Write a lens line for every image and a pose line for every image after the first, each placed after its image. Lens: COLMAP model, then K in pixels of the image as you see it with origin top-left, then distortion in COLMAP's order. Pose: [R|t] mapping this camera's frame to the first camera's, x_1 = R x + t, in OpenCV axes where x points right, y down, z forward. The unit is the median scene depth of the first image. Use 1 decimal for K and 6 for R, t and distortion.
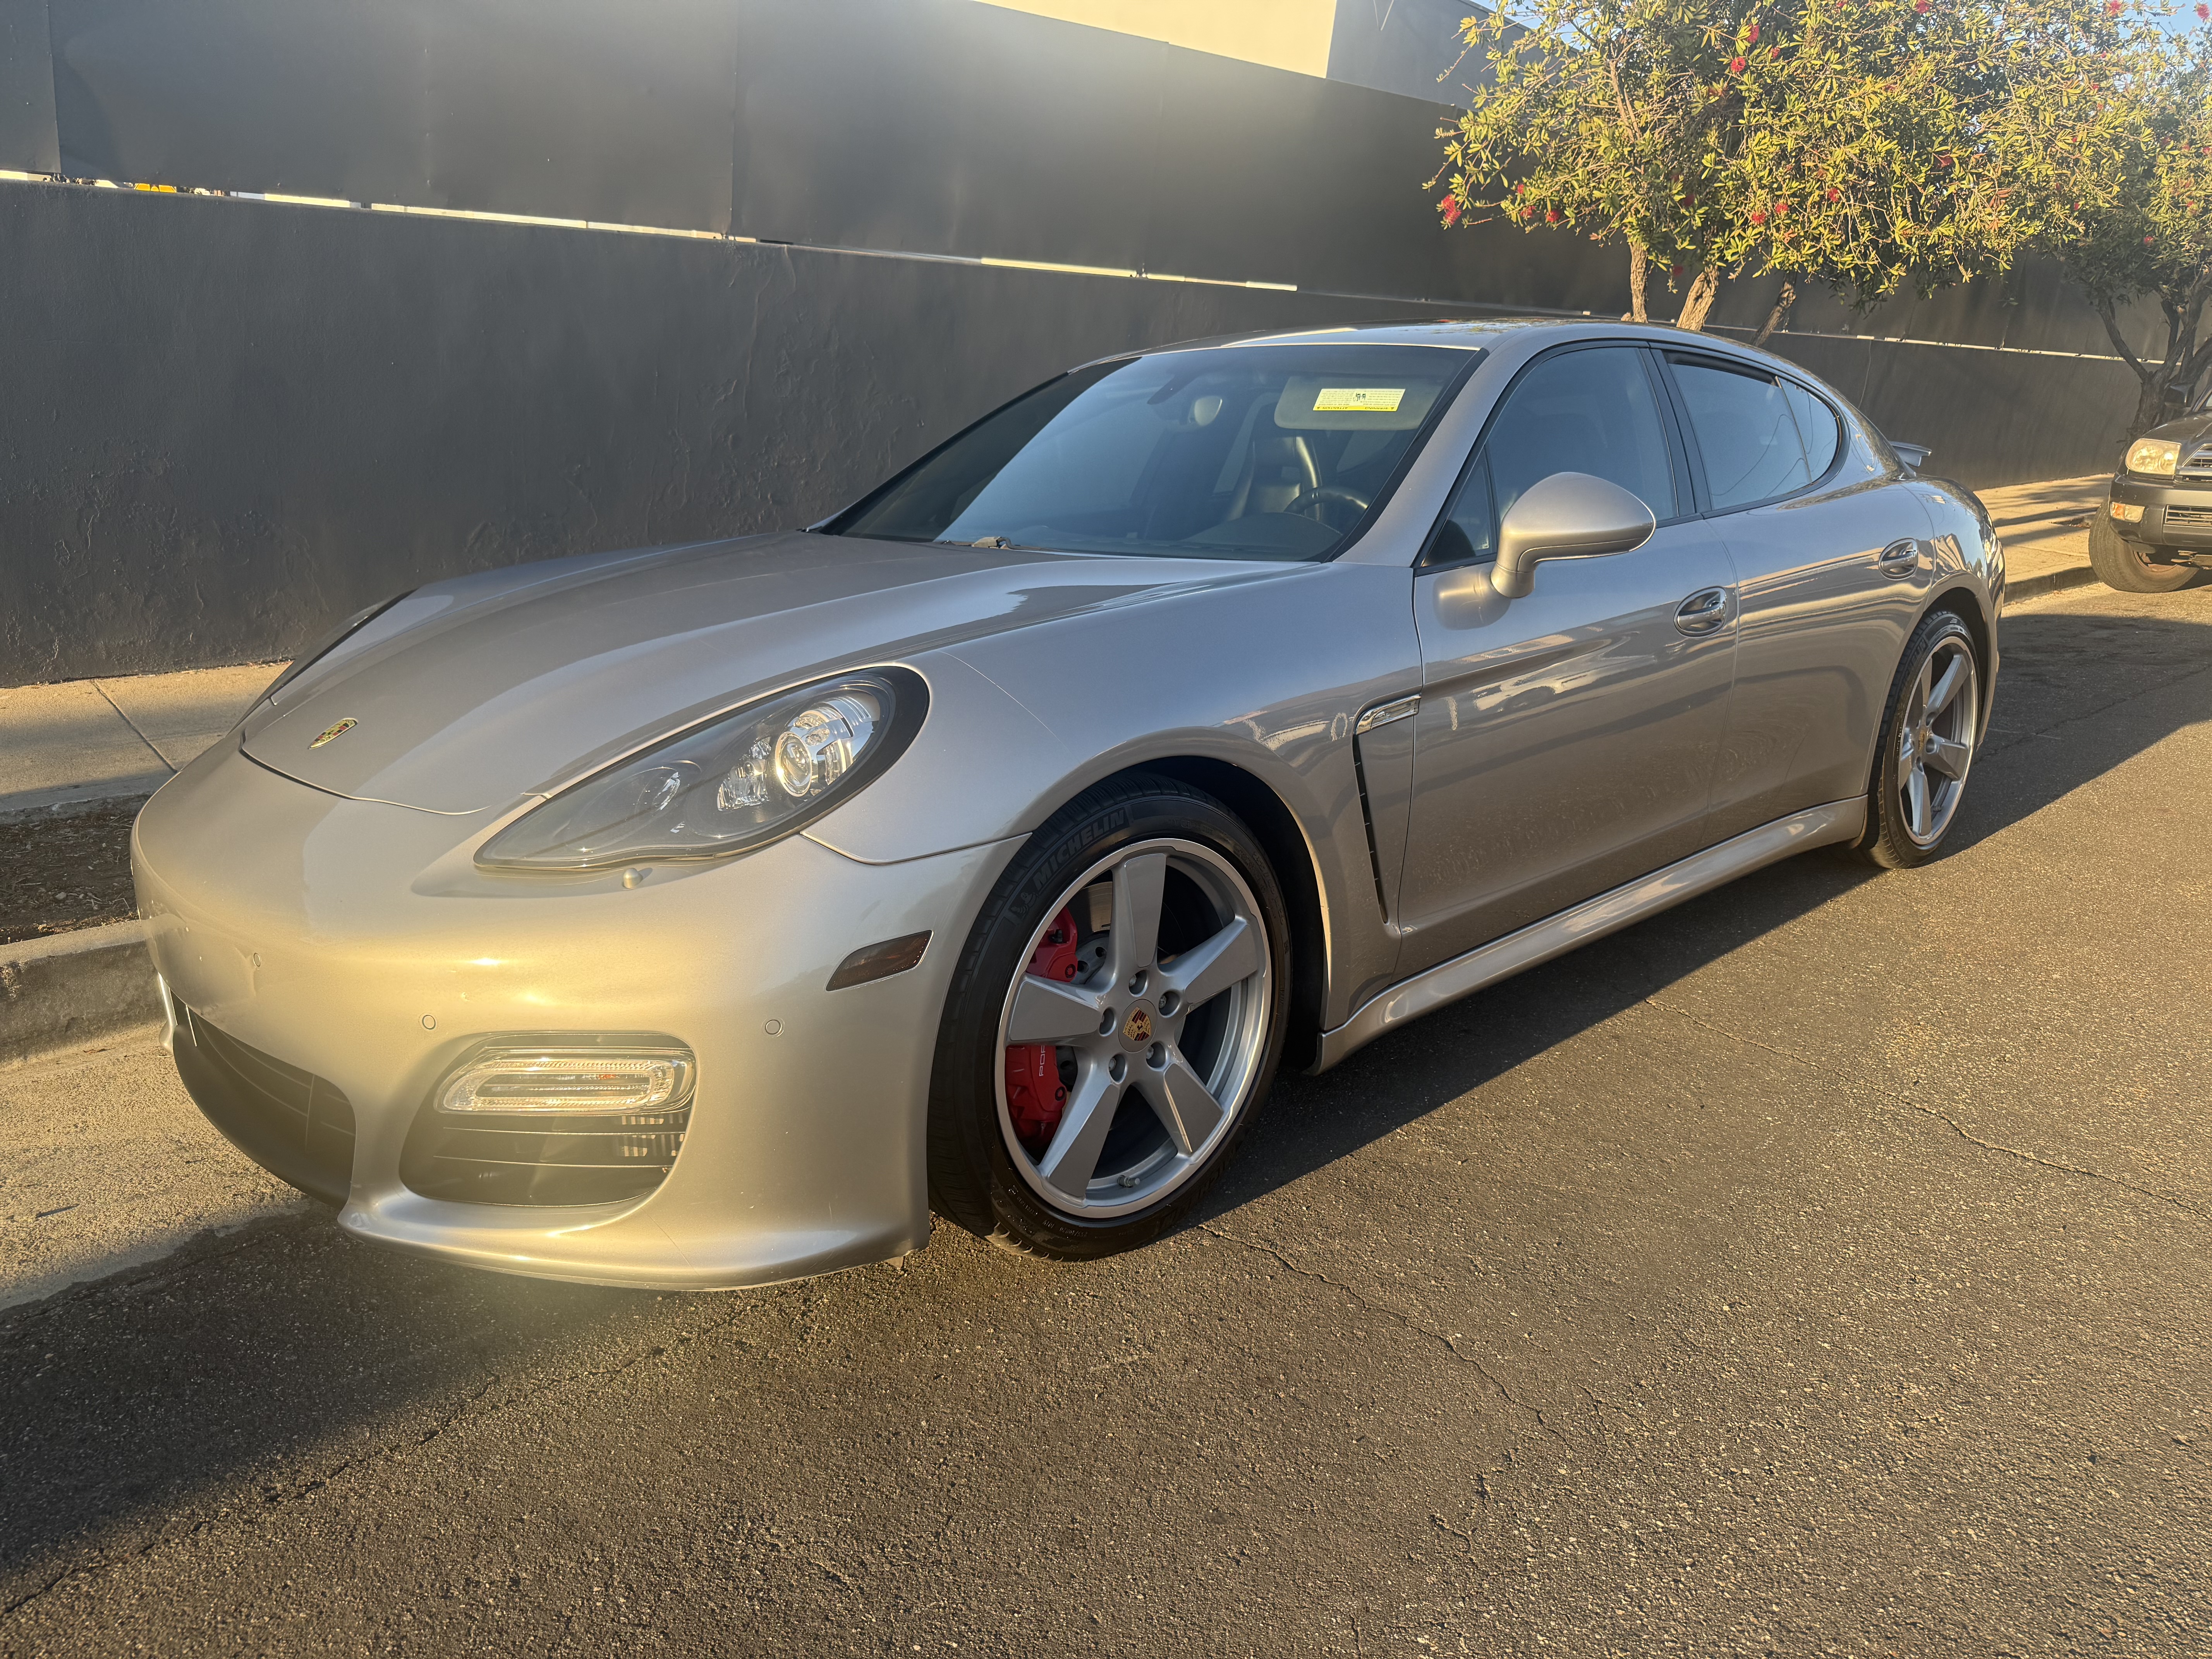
lens RADIAL K [[1571.2, 0, 1106.0], [0, 1571.2, 829.5], [0, 0, 1]] dist [0.004654, -0.008122]
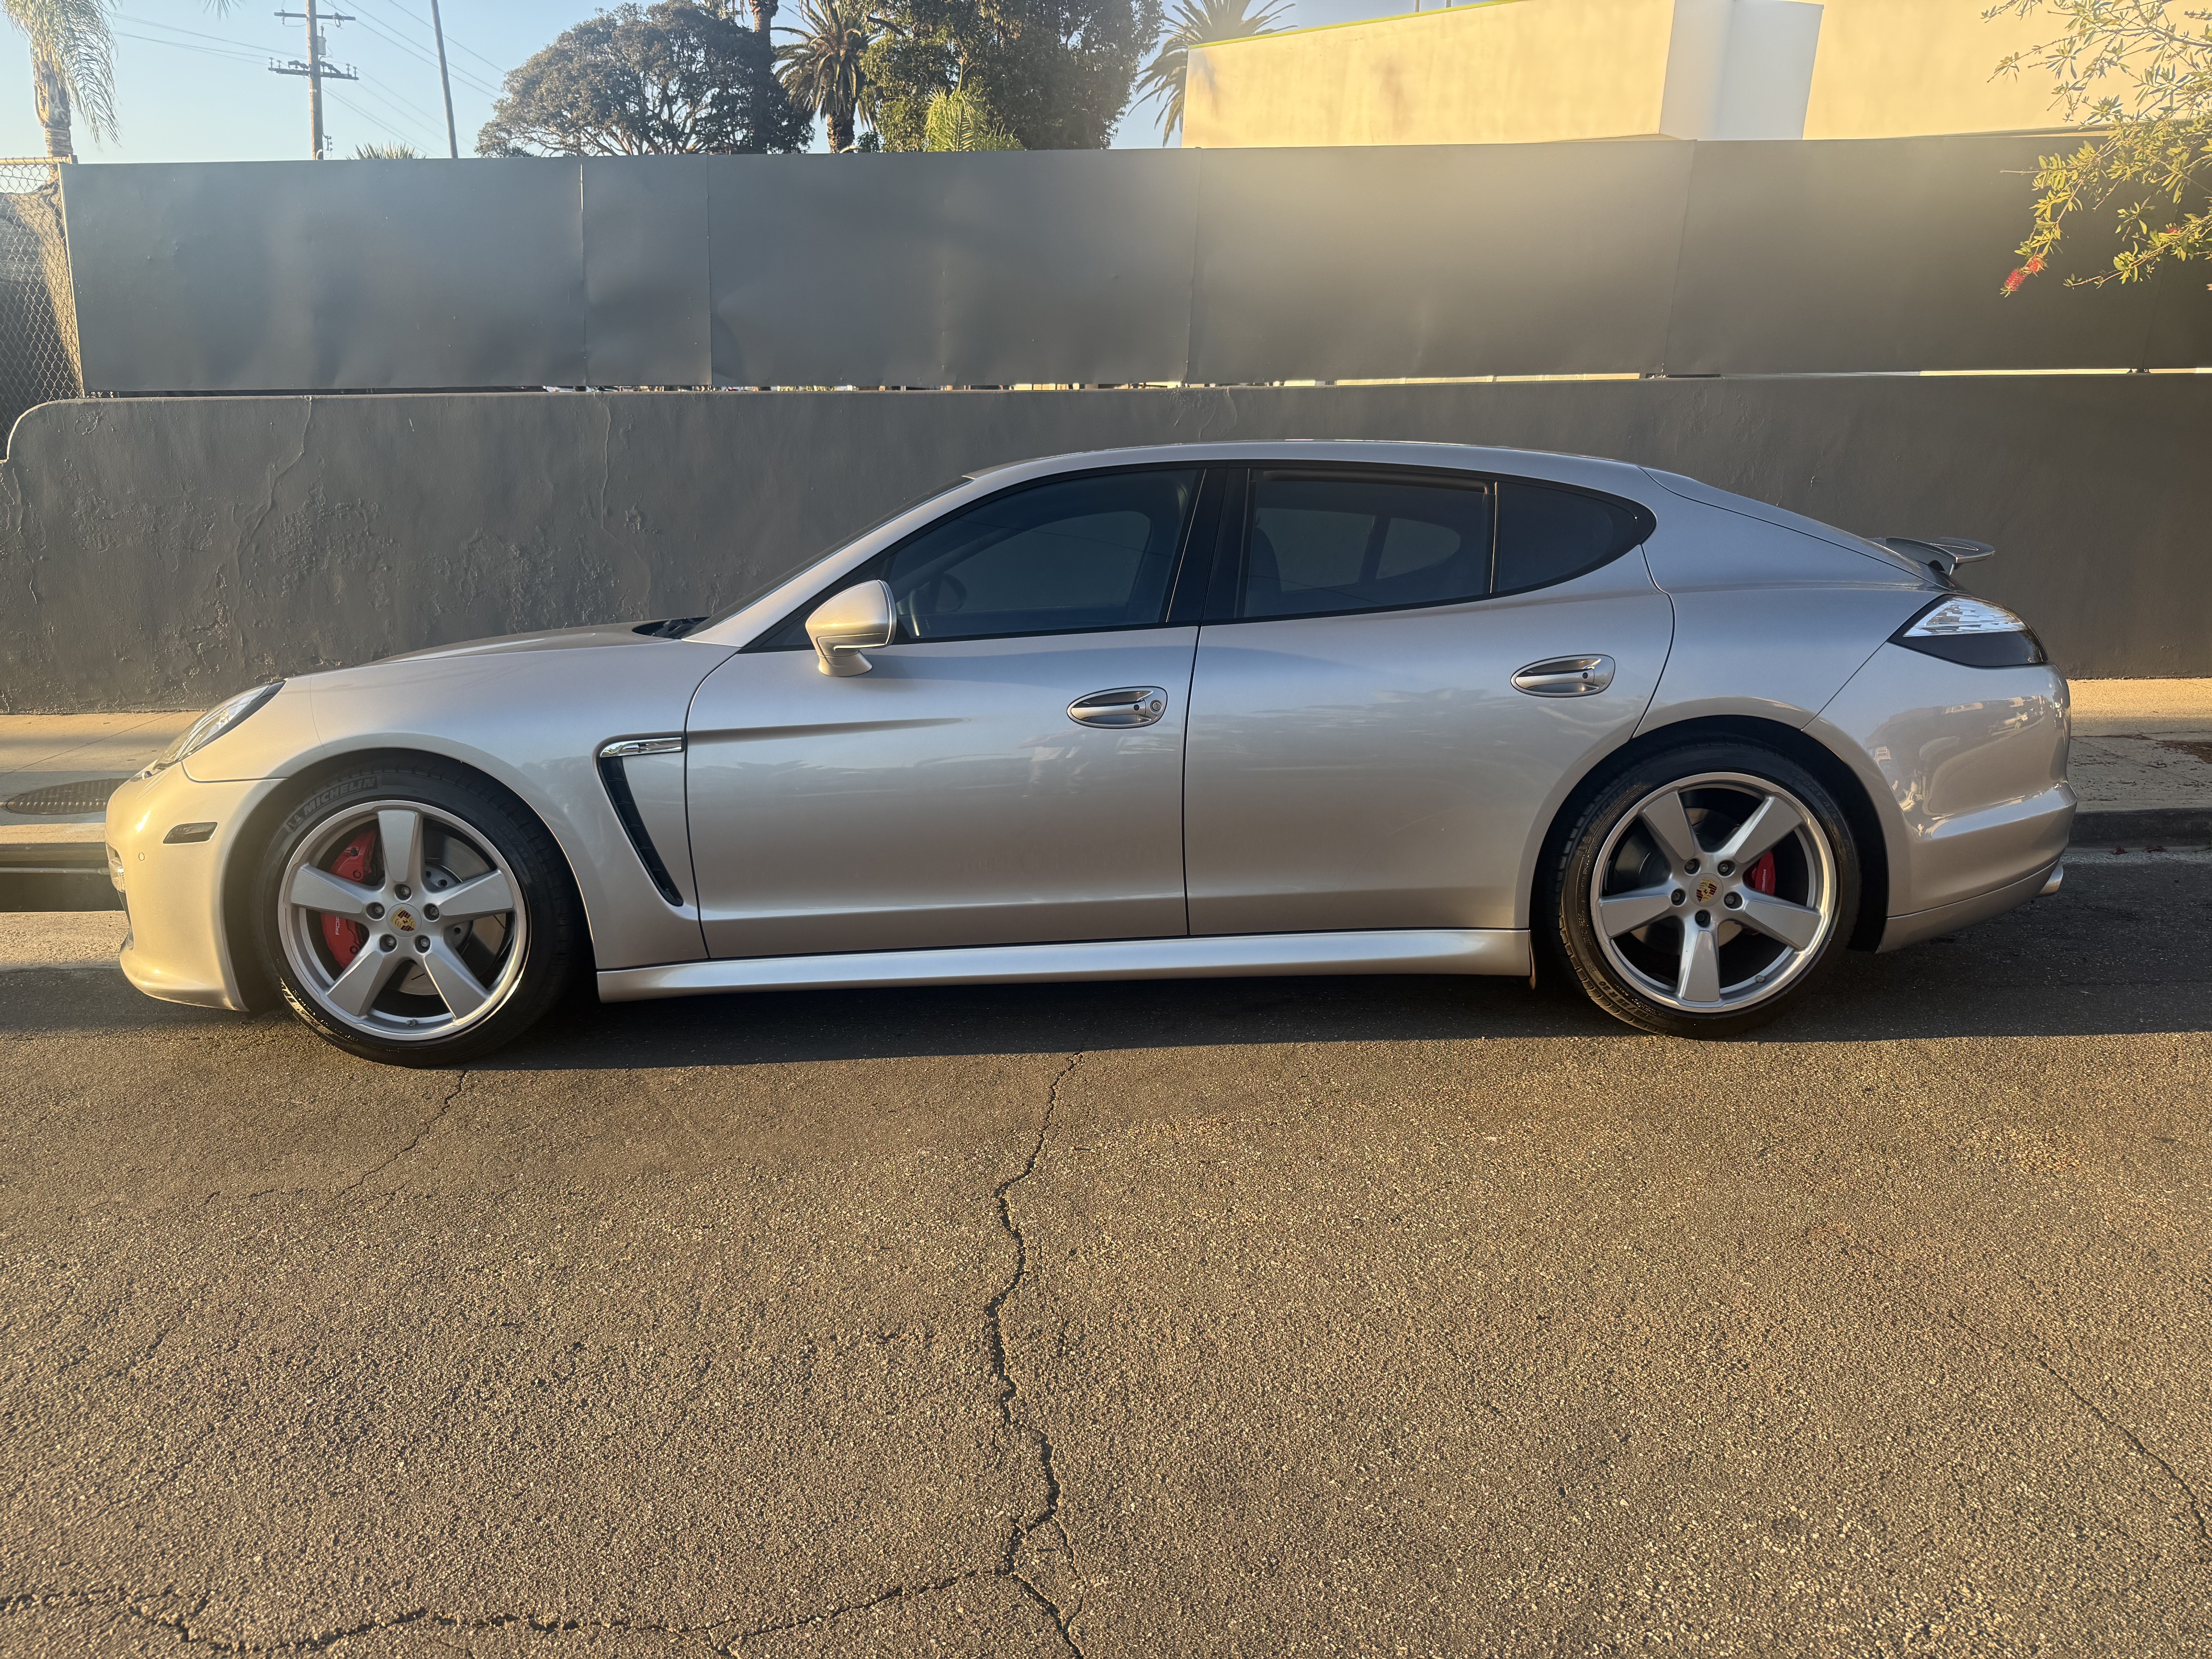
lens RADIAL K [[1550.3, 0, 1106.2], [0, 1550.3, 844.2], [0, 0, 1]] dist [0.002735, -0.005334]
pose [[0.743573, 0.117721, -0.658210, 1.095754], [-0.153126, 0.988200, 0.003755, -0.044473], [0.650885, 0.097997, 0.752825, 0.200342]]
